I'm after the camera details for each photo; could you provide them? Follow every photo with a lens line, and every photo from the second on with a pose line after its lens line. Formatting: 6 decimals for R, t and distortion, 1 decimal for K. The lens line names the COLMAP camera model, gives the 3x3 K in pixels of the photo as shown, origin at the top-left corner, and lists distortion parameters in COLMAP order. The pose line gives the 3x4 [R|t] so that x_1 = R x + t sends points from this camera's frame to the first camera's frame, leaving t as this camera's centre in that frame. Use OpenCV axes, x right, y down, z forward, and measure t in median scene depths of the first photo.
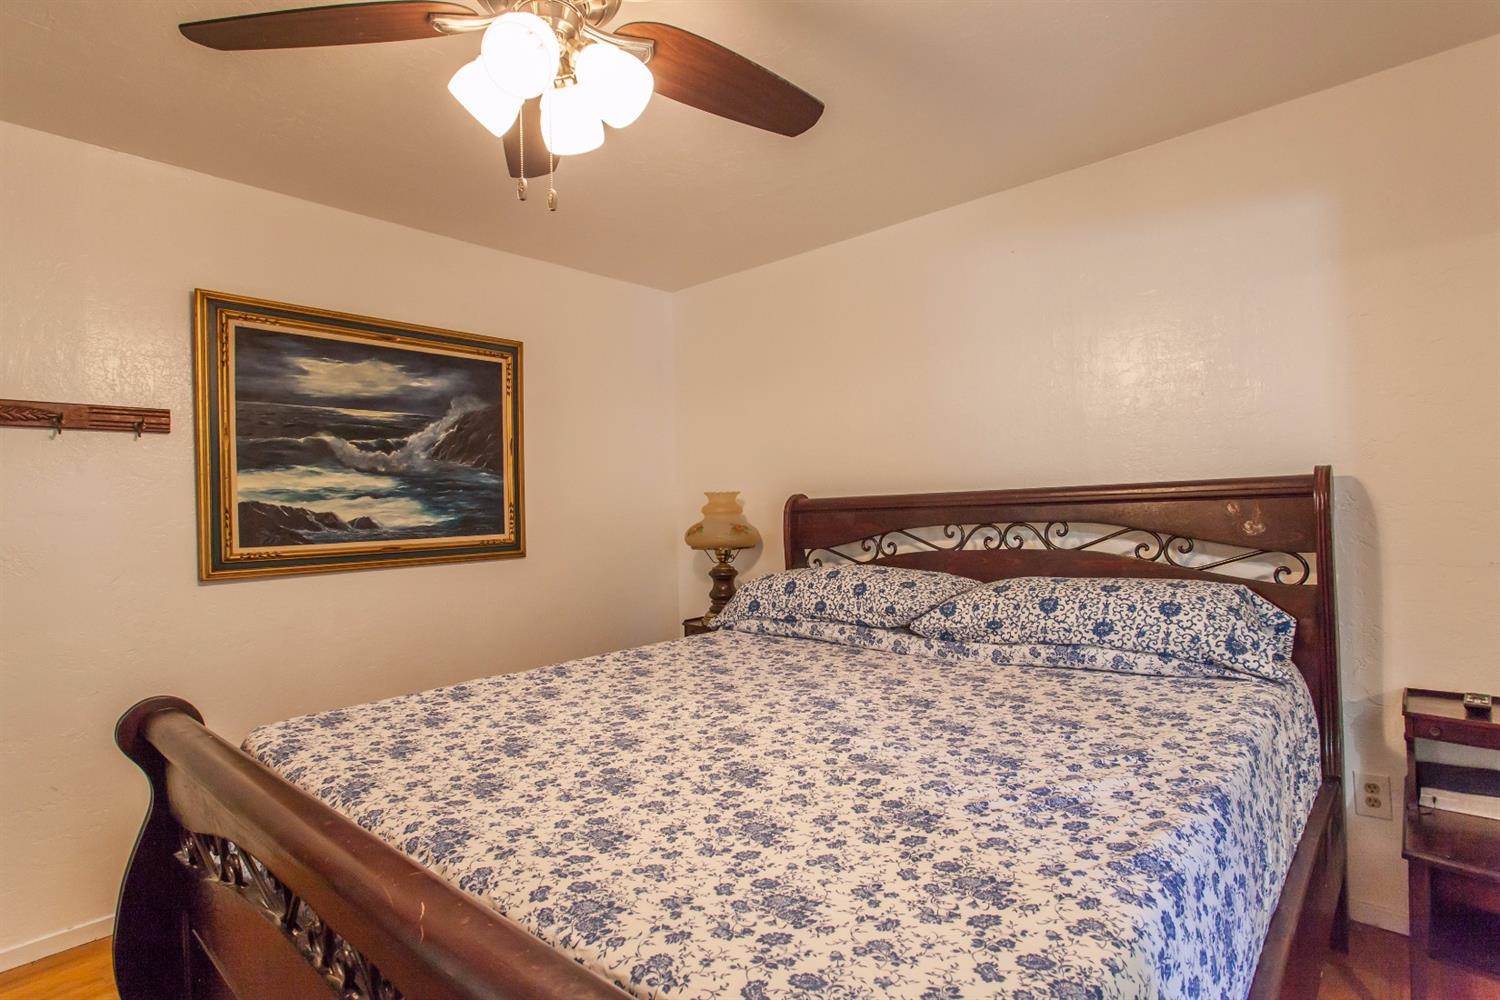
lens RADIAL K [[752.1, 0, 738.4], [0, 752.1, 500.7], [0, 0, 1]] dist [-0.011601, 0.007224]
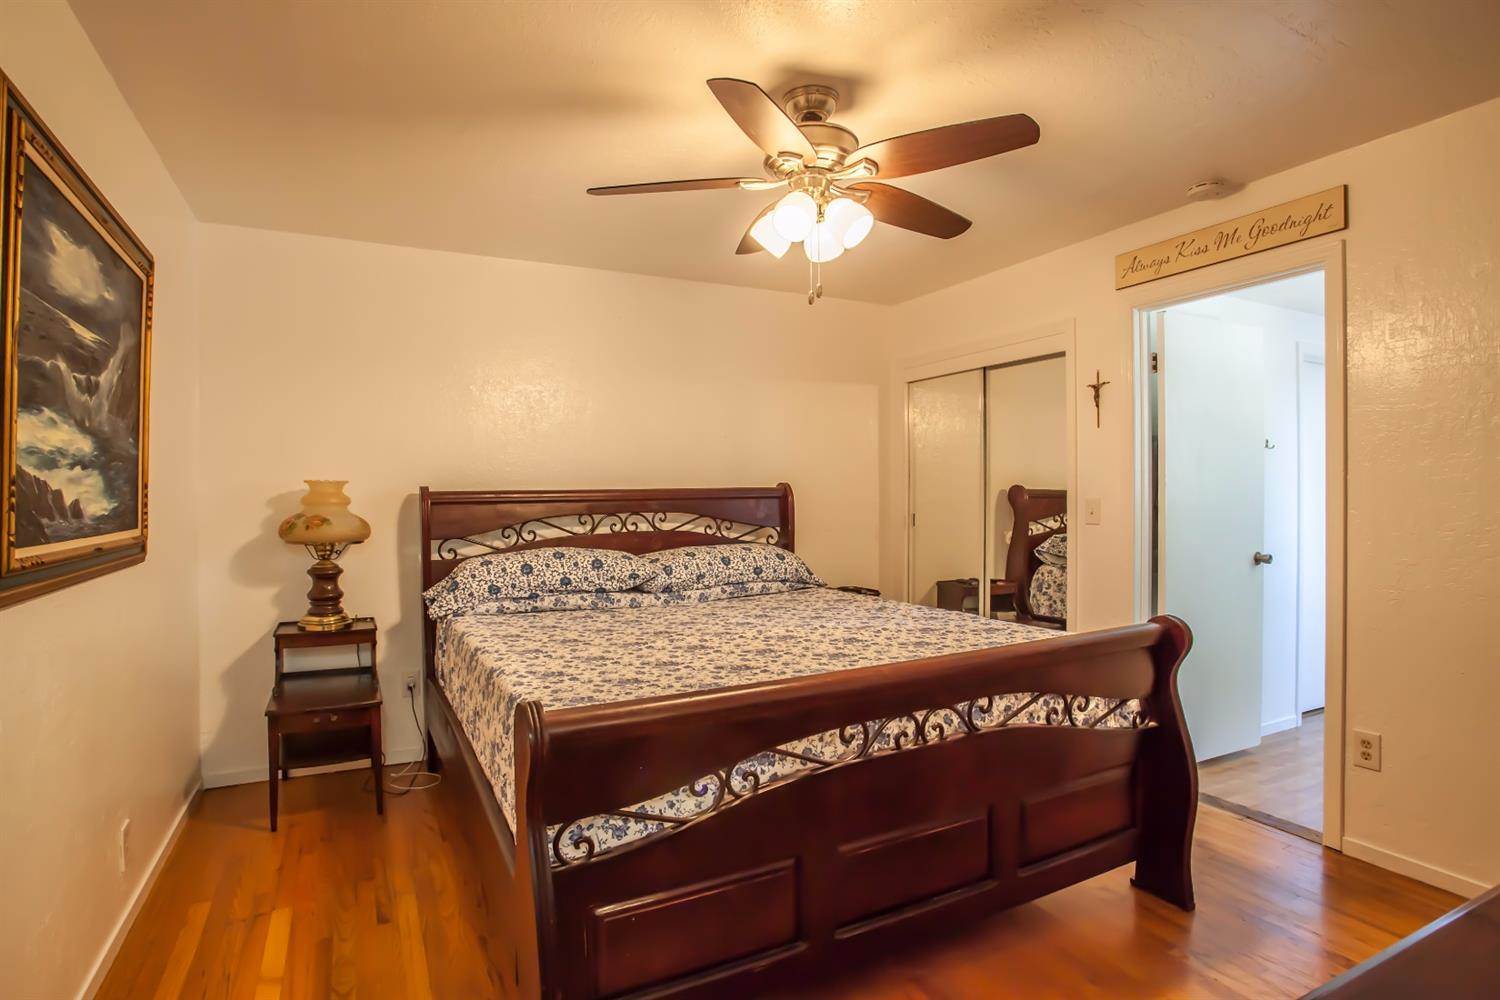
lens RADIAL K [[752.1, 0, 738.4], [0, 752.1, 500.7], [0, 0, 1]] dist [-0.011601, 0.007224]
pose [[0.391801, 0.019537, 0.919842, -0.920072], [-0.012524, 0.999795, -0.015900, 0.028367], [-0.919965, -0.005290, 0.391966, 0.282705]]
